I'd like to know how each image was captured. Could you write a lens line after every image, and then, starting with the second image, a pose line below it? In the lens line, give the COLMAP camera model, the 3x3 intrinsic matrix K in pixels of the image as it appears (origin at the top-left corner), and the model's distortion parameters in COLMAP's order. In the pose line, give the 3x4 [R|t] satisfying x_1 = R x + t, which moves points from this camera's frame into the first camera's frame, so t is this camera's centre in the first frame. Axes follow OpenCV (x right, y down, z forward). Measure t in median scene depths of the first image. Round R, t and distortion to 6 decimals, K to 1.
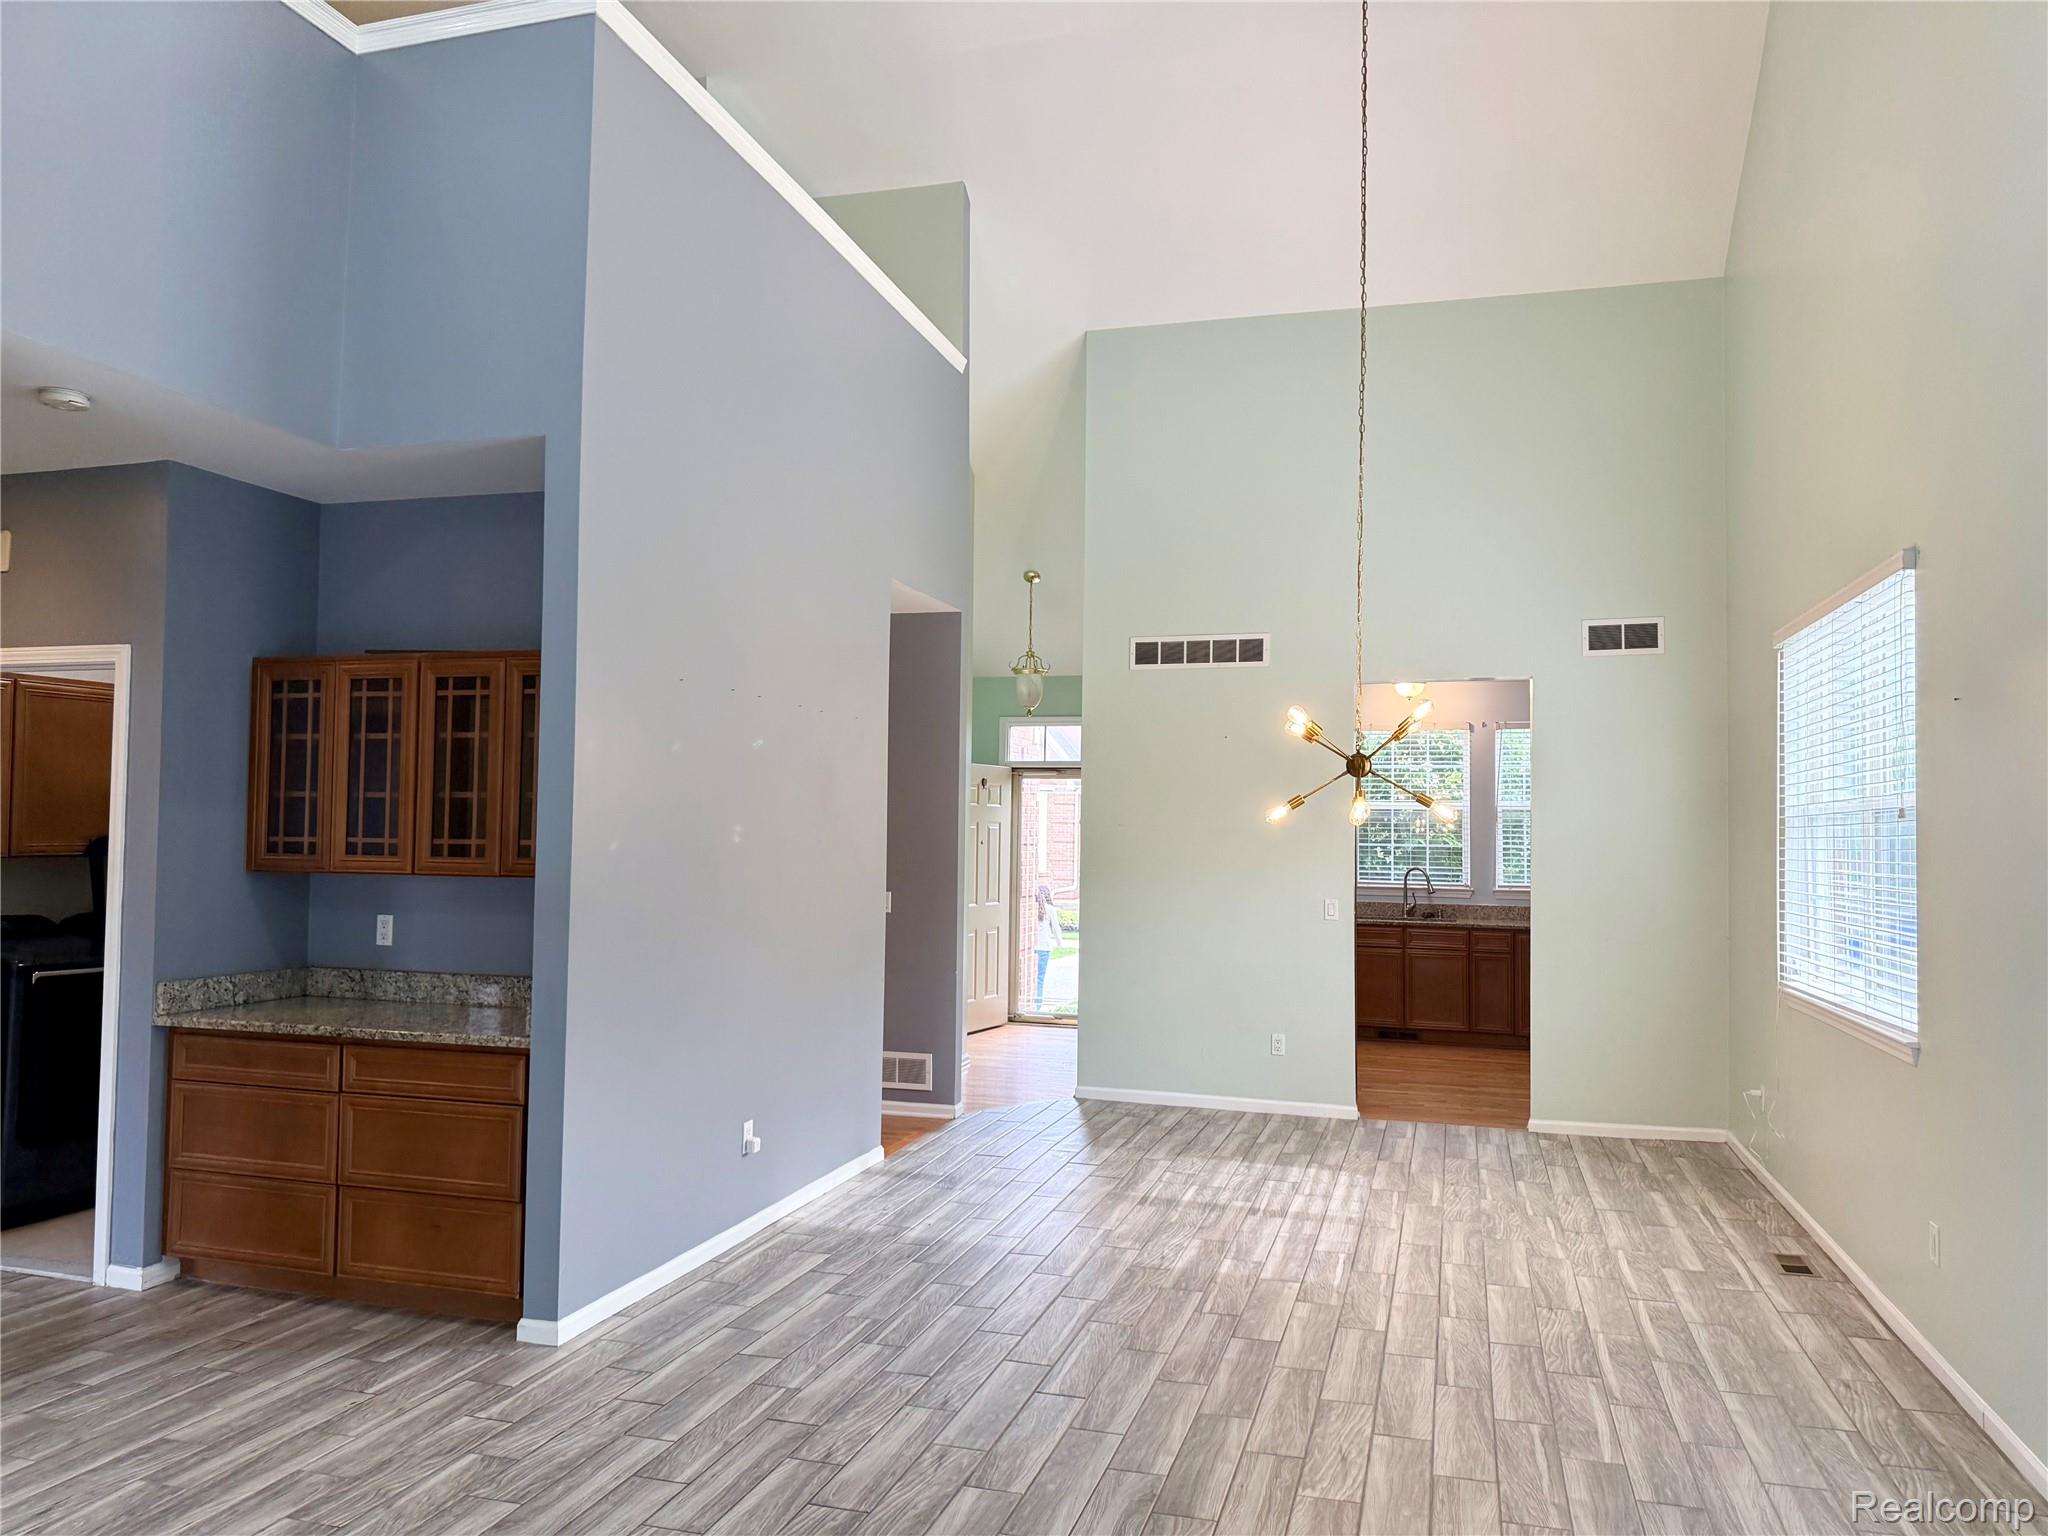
lens RADIAL K [[1438.6, 0, 1023.4], [0, 1438.6, 775.5], [0, 0, 1]] dist [0.010492, -0.014180]
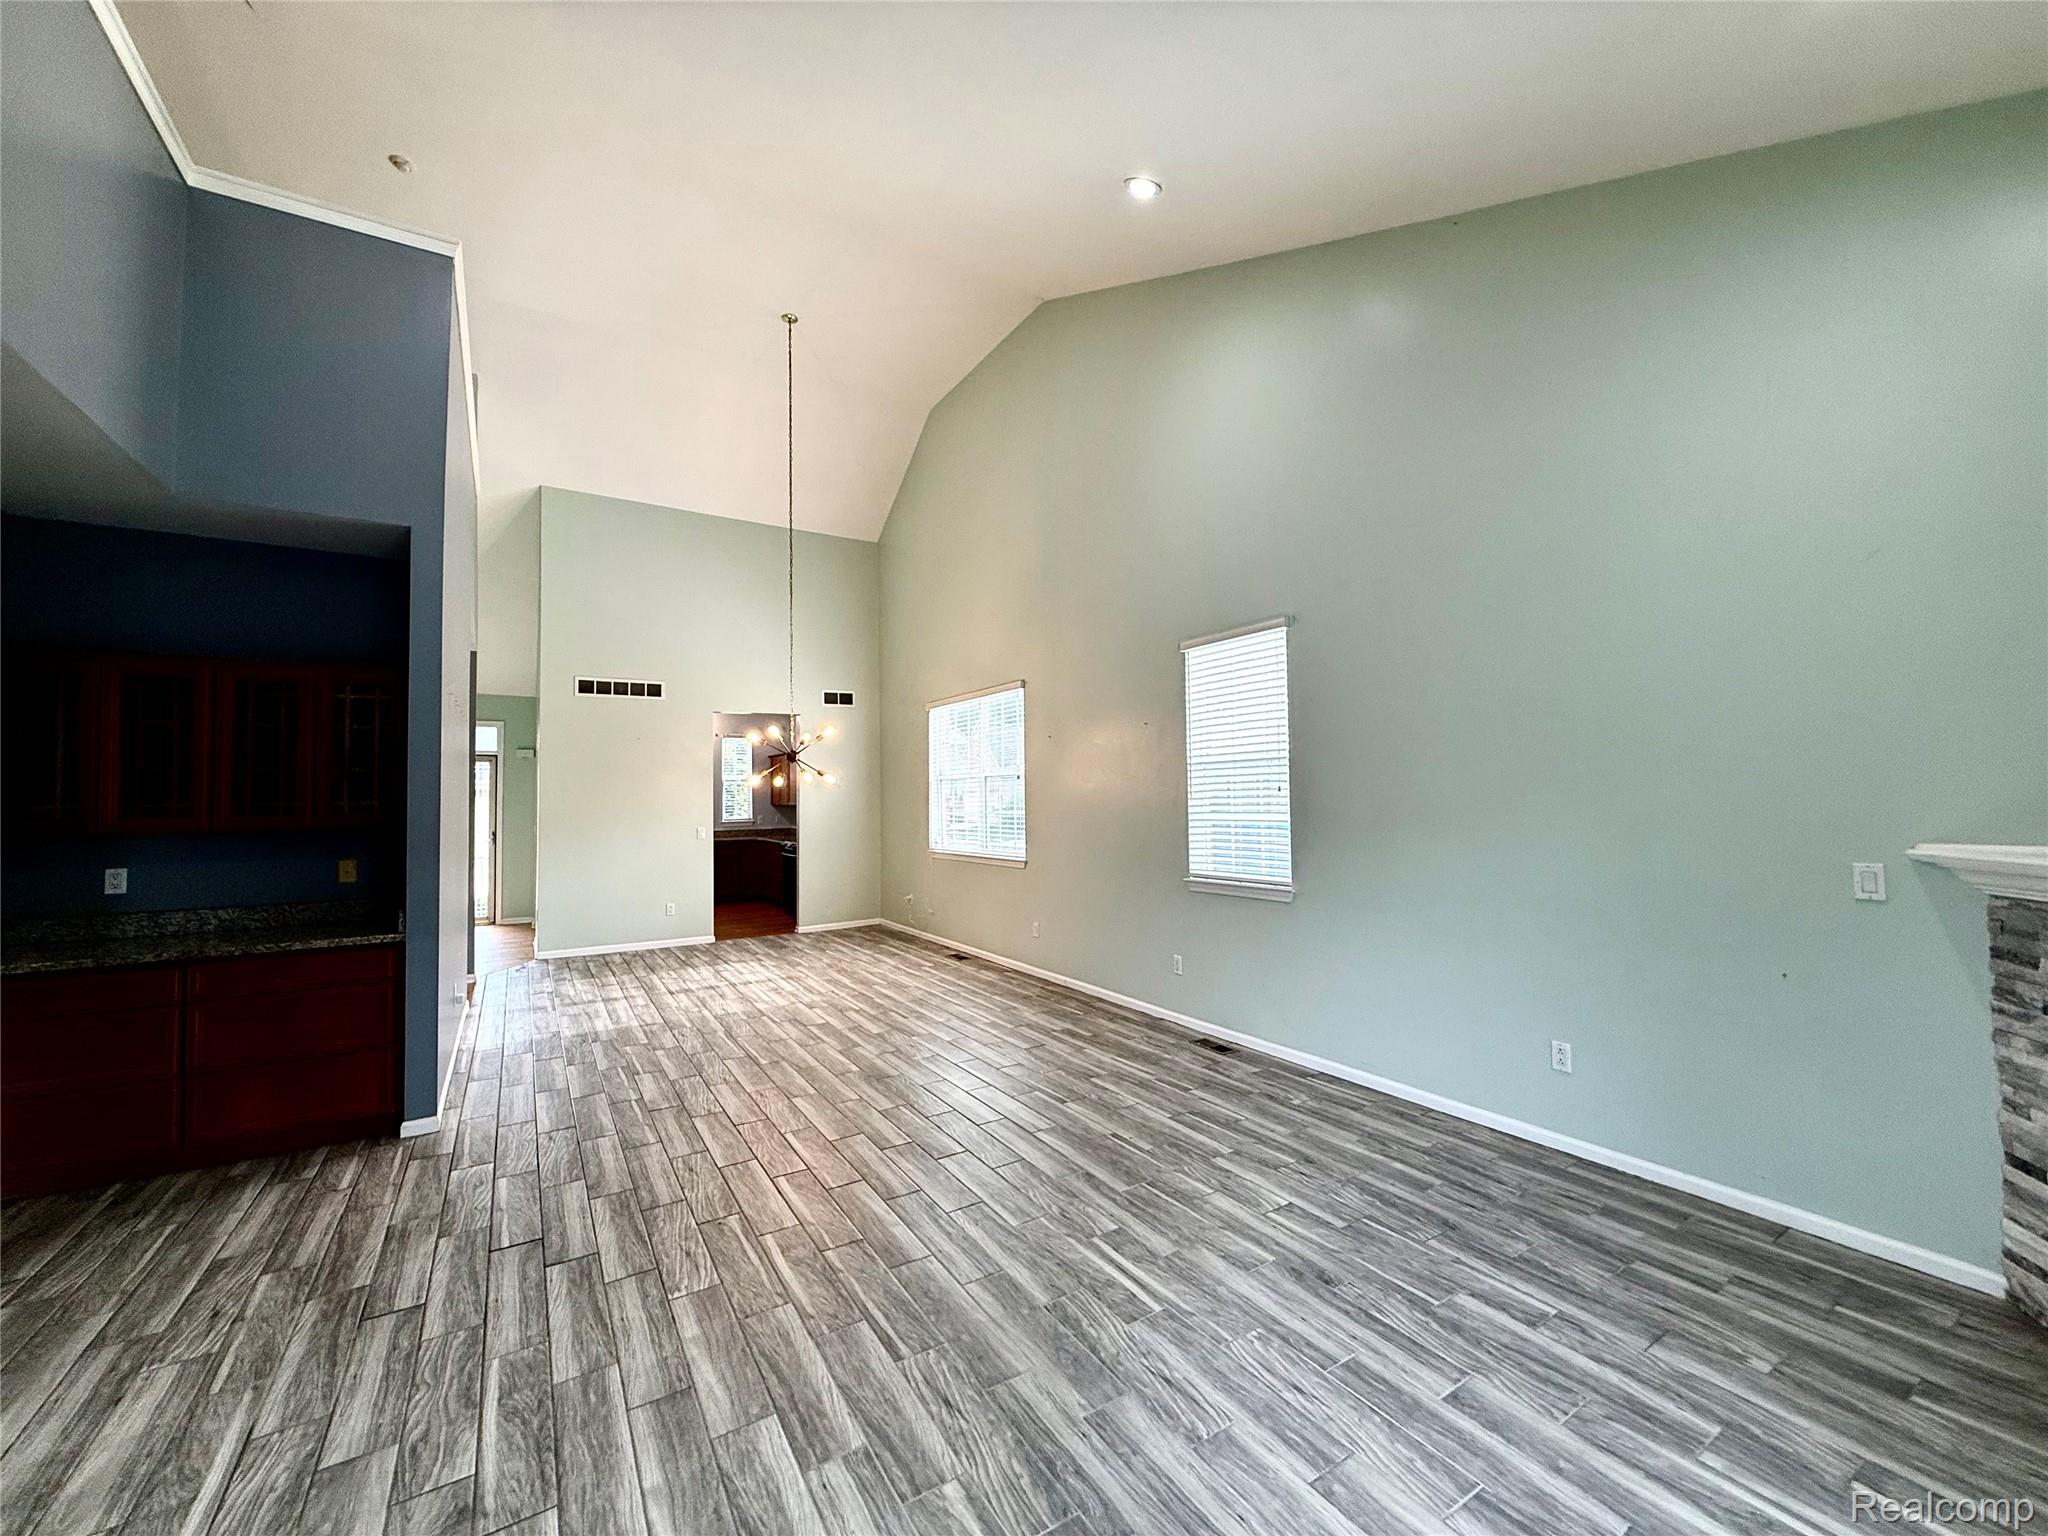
lens RADIAL K [[815.5, 0, 1022.7], [0, 815.5, 764.8], [0, 0, 1]] dist [0.001389, -0.000515]
pose [[0.663693, 0.006382, 0.747978, -0.548961], [-0.008520, 0.999963, -0.000972, 0.004754], [-0.747957, -0.005727, 0.663723, -0.028896]]
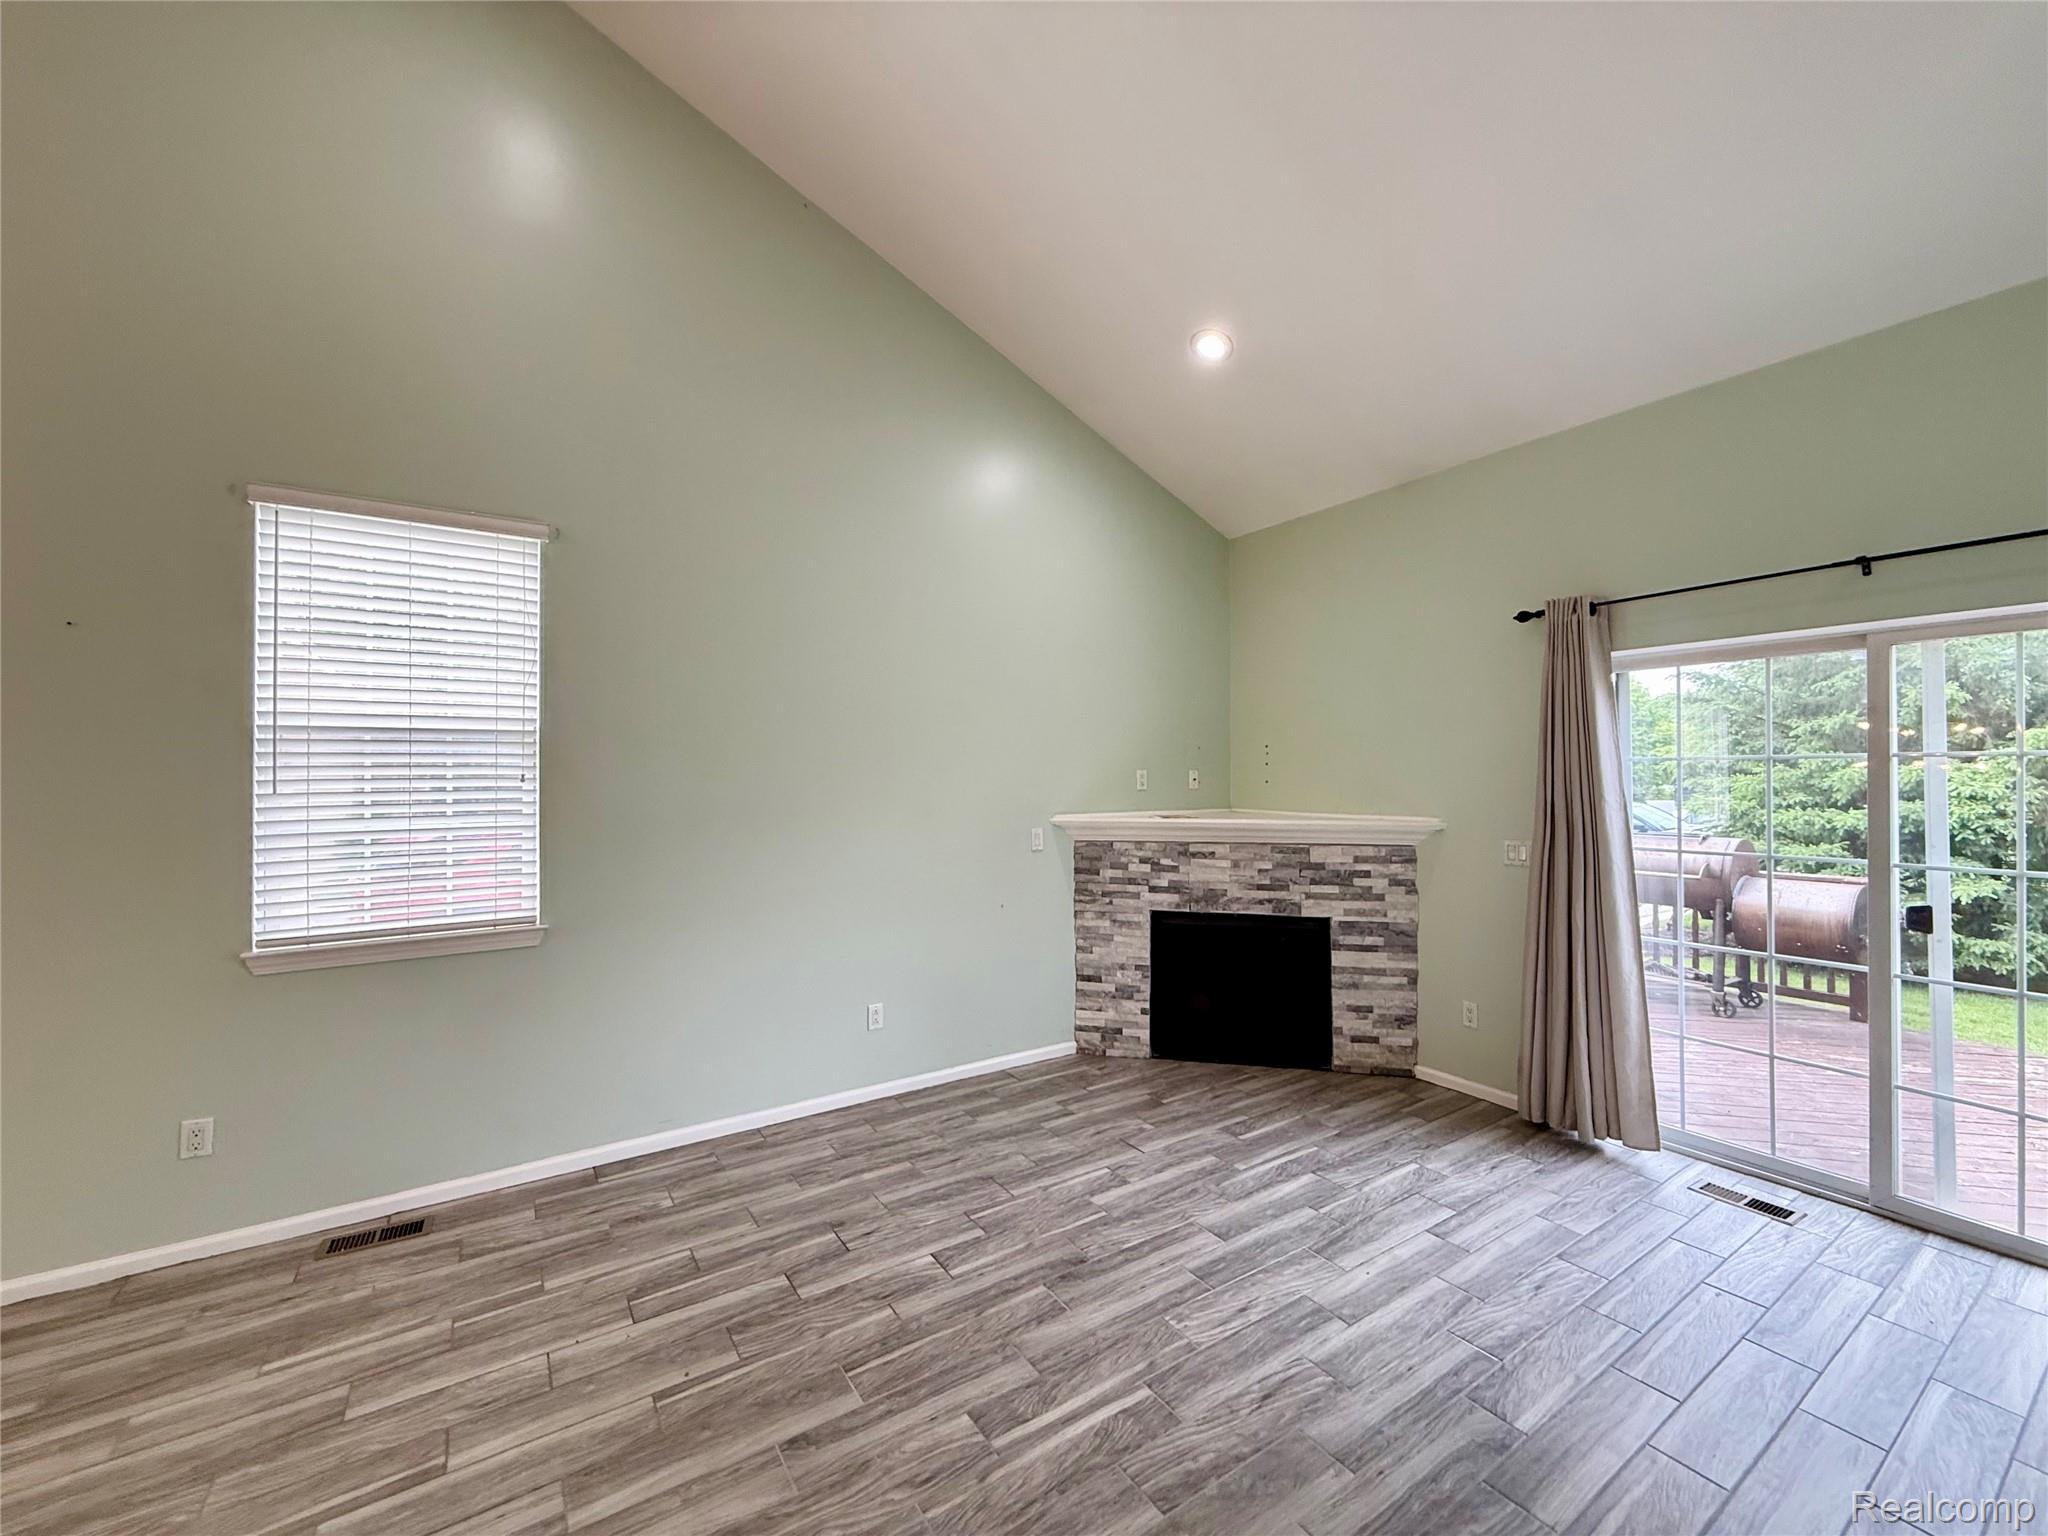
lens RADIAL K [[815.5, 0, 1022.9], [0, 815.5, 767.7], [0, 0, 1]] dist [0.001389, -0.000515]
pose [[-0.765616, -0.001172, 0.643296, -0.321156], [-0.033133, 0.998743, -0.037613, 0.034925], [-0.642444, -0.050112, -0.764693, 0.677930]]
